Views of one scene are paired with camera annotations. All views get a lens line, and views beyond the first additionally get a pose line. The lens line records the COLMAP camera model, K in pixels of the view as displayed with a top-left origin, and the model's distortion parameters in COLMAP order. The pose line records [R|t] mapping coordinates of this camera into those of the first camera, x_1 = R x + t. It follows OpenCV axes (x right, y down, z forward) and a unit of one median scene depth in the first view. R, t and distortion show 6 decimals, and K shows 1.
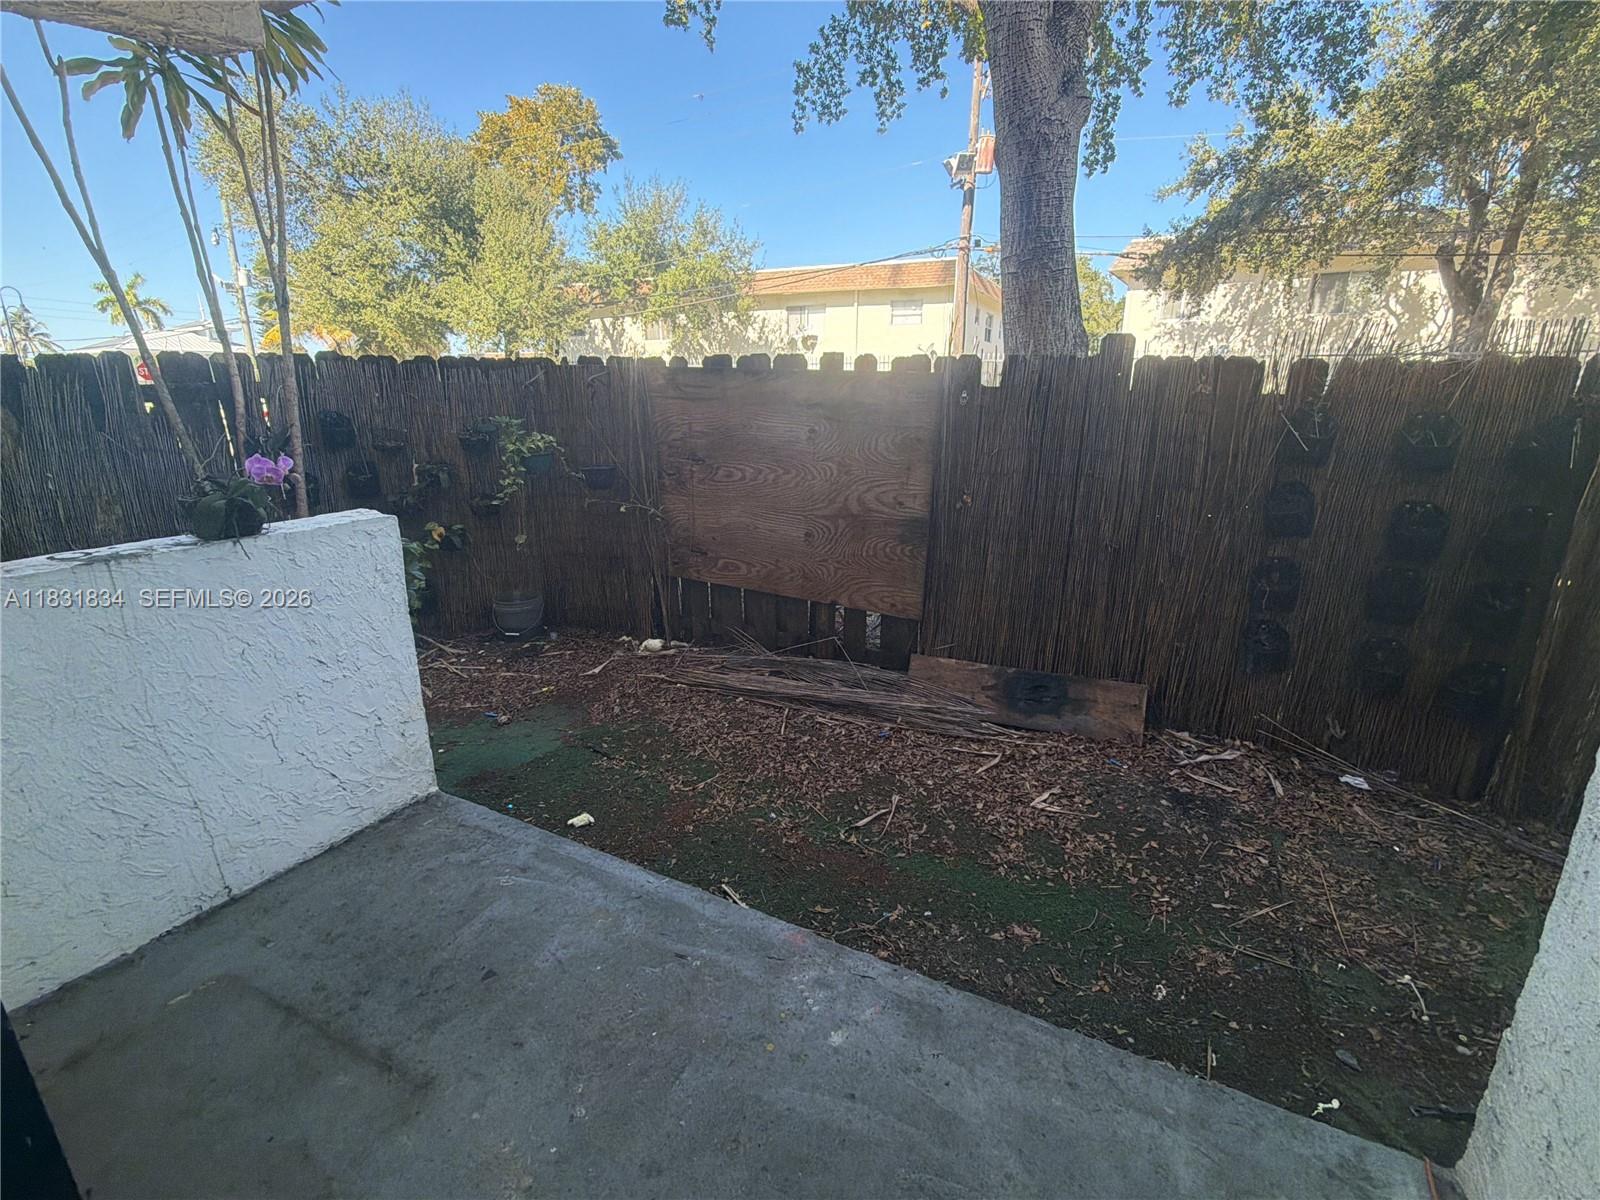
lens RADIAL K [[726.1, 0, 800.7], [0, 726.1, 606.7], [0, 0, 1]] dist [-0.000239, 0.001415]
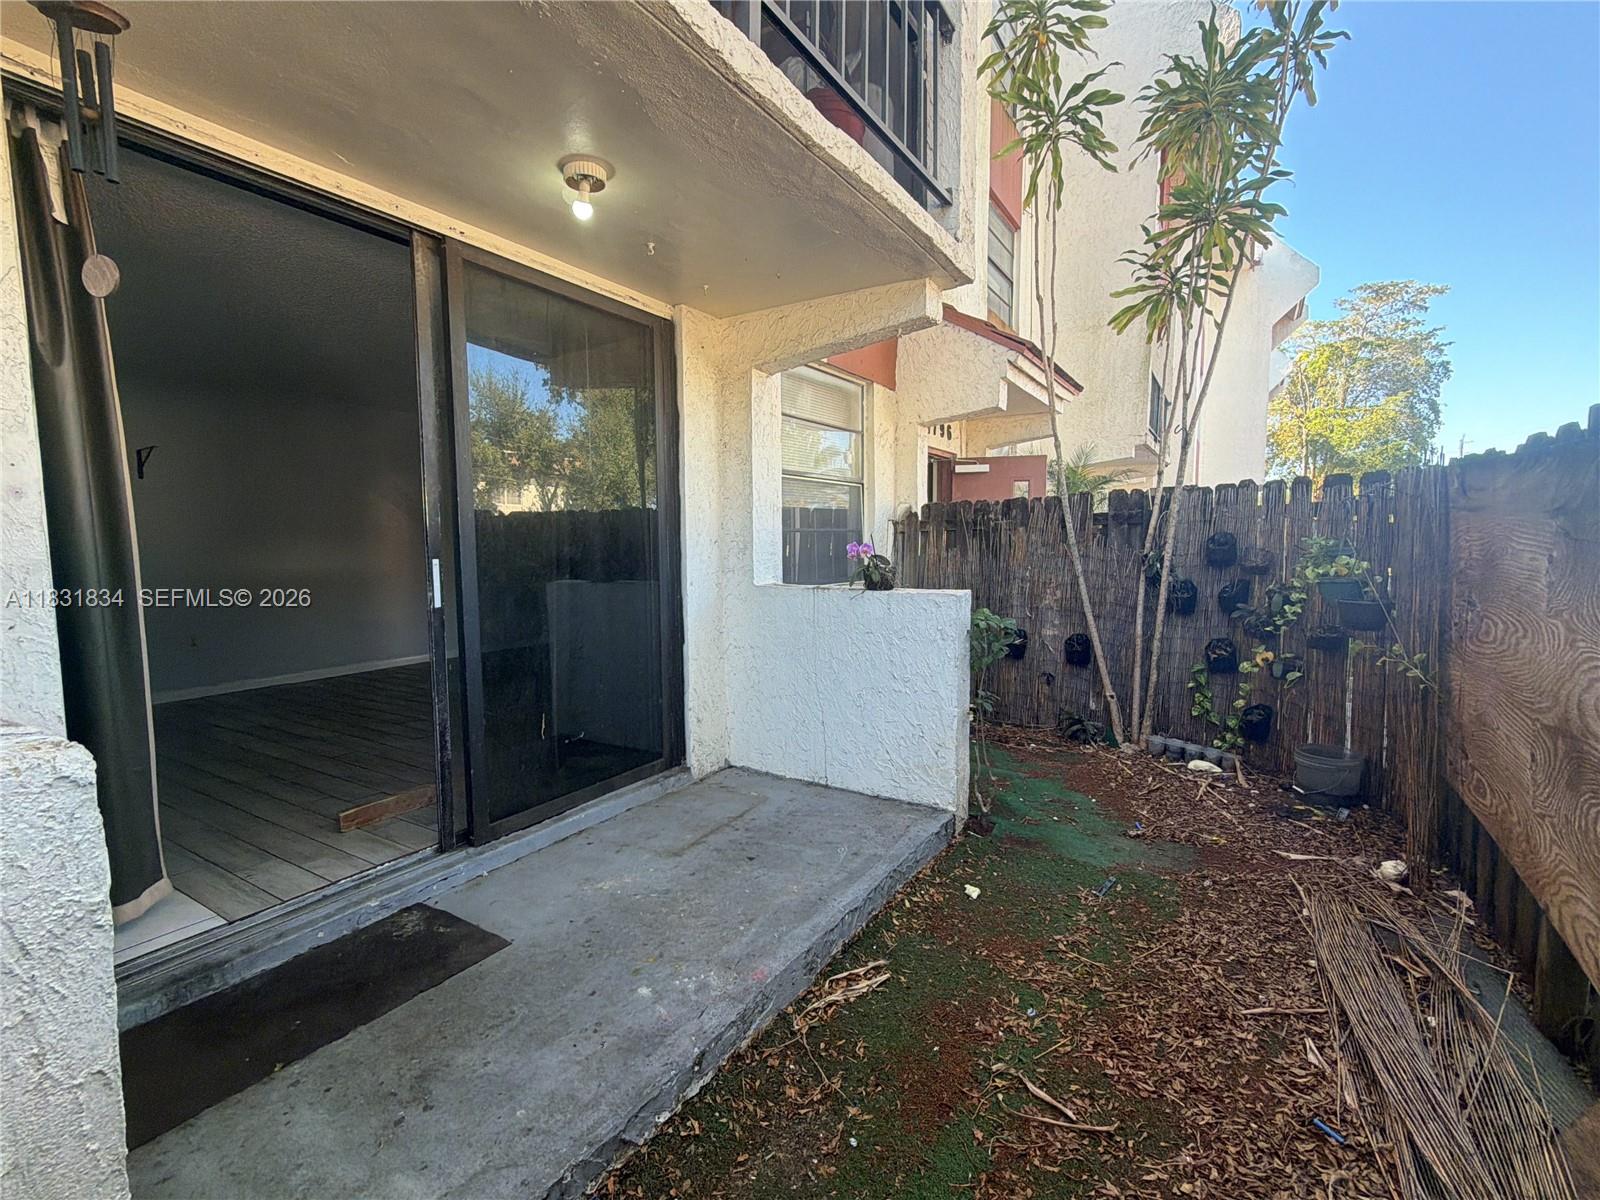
lens RADIAL K [[726.1, 0, 799.4], [0, 726.1, 603.8], [0, 0, 1]] dist [-0.000239, 0.001415]
pose [[-0.065346, 0.093647, -0.993459, 0.778408], [-0.284076, 0.952645, 0.108485, -0.160856], [0.956572, 0.289307, -0.035649, 0.713145]]
